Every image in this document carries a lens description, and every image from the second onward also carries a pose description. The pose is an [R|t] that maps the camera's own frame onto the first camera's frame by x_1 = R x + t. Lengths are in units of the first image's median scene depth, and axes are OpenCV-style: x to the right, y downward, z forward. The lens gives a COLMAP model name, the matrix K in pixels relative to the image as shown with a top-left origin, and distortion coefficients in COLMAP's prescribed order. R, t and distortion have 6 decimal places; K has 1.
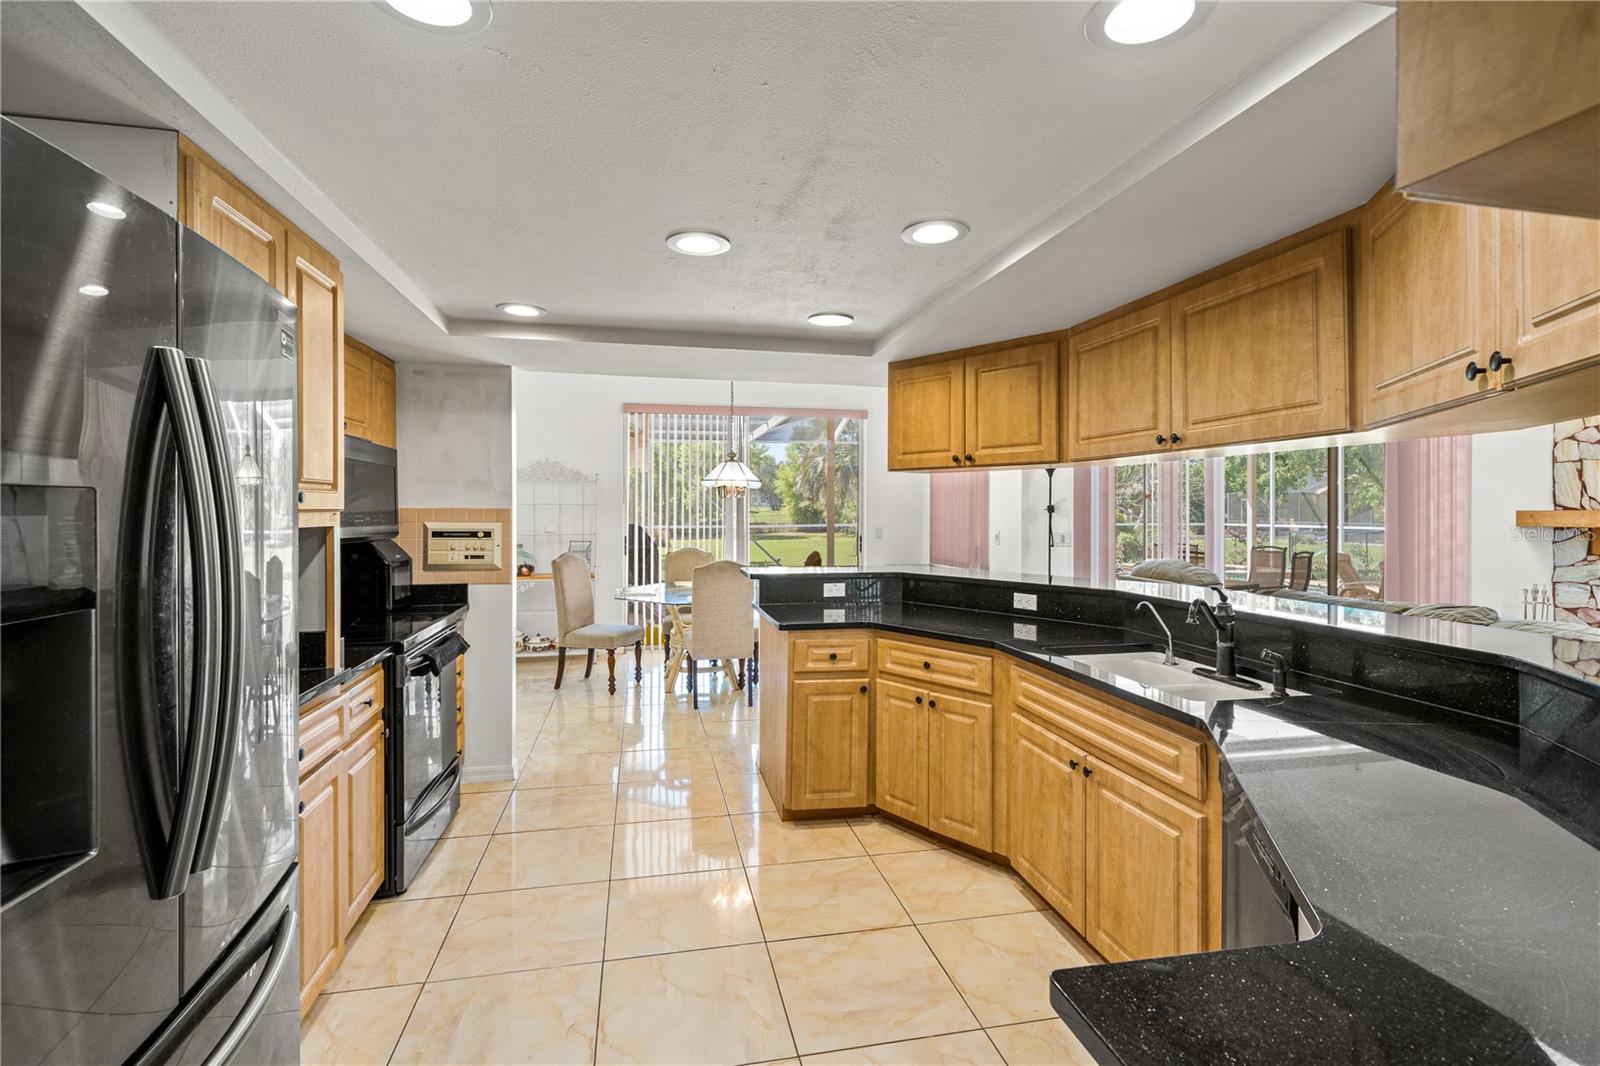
lens RADIAL K [[747.0, 0, 803.8], [0, 747.0, 522.0], [0, 0, 1]] dist [0.001589, -0.000043]
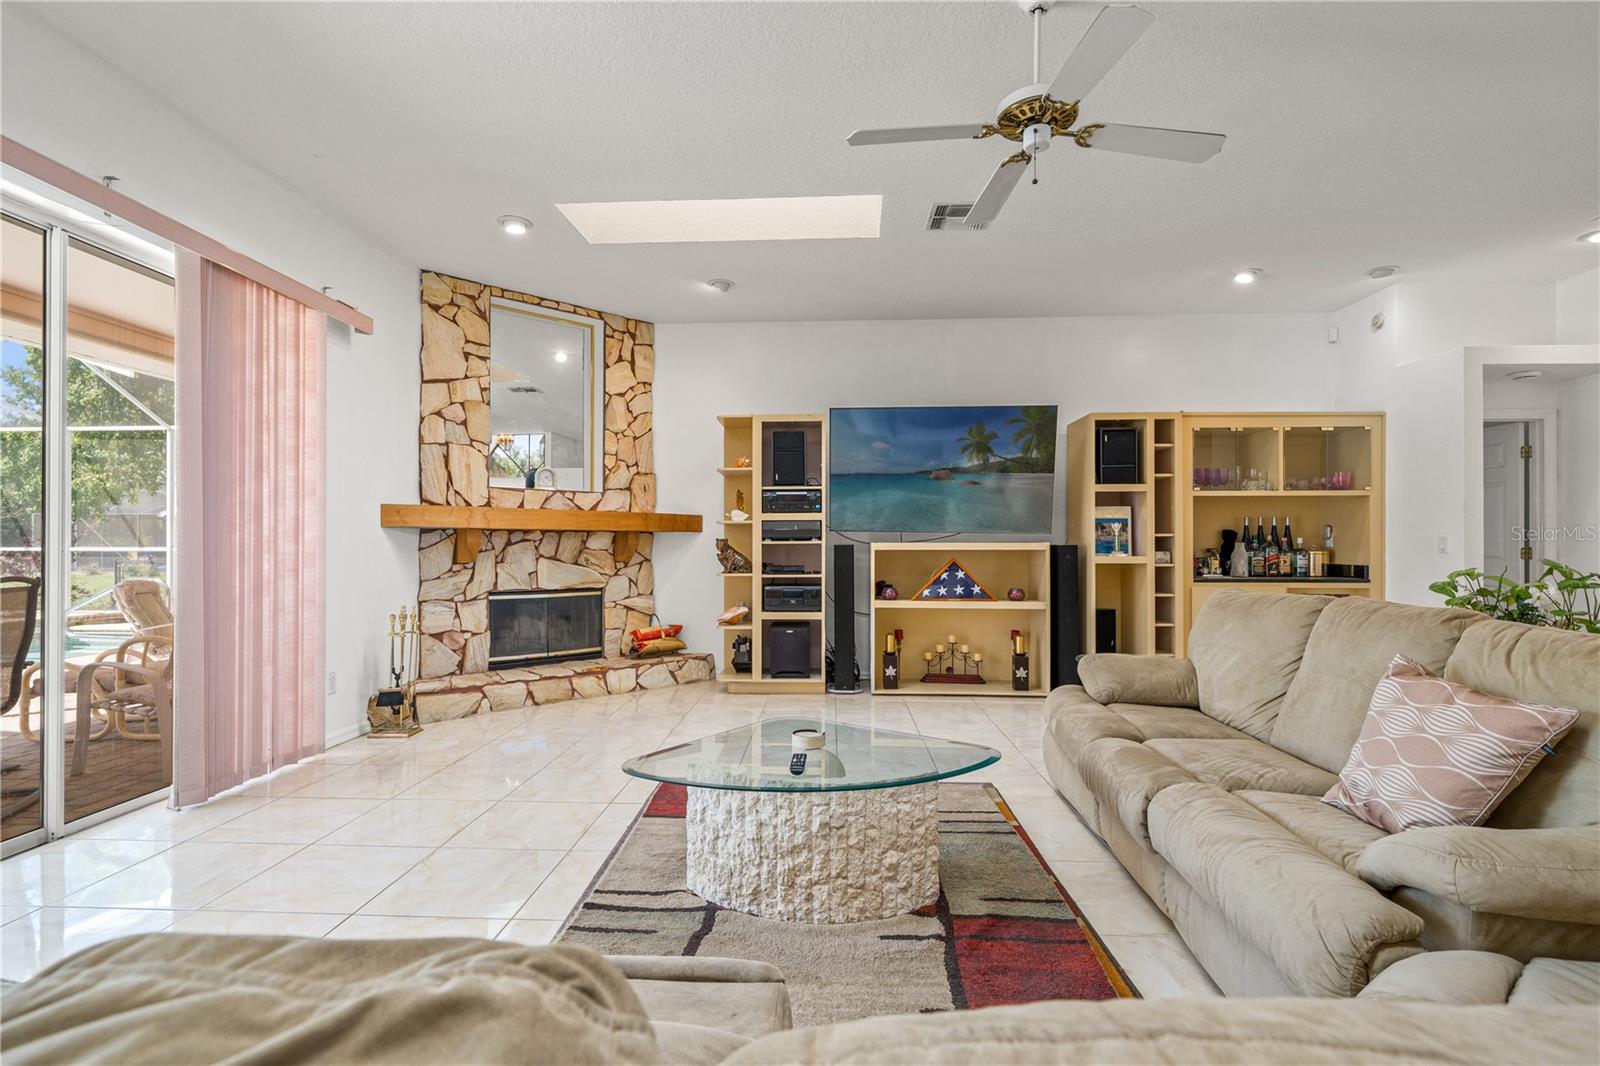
lens RADIAL K [[747.0, 0, 799.1], [0, 747.0, 544.2], [0, 0, 1]] dist [0.001589, -0.000043]
pose [[0.263029, 0.000220, 0.964788, 0.380144], [-0.002480, 0.999997, 0.000448, 0.021698], [-0.964785, -0.002511, 0.263029, 0.438166]]
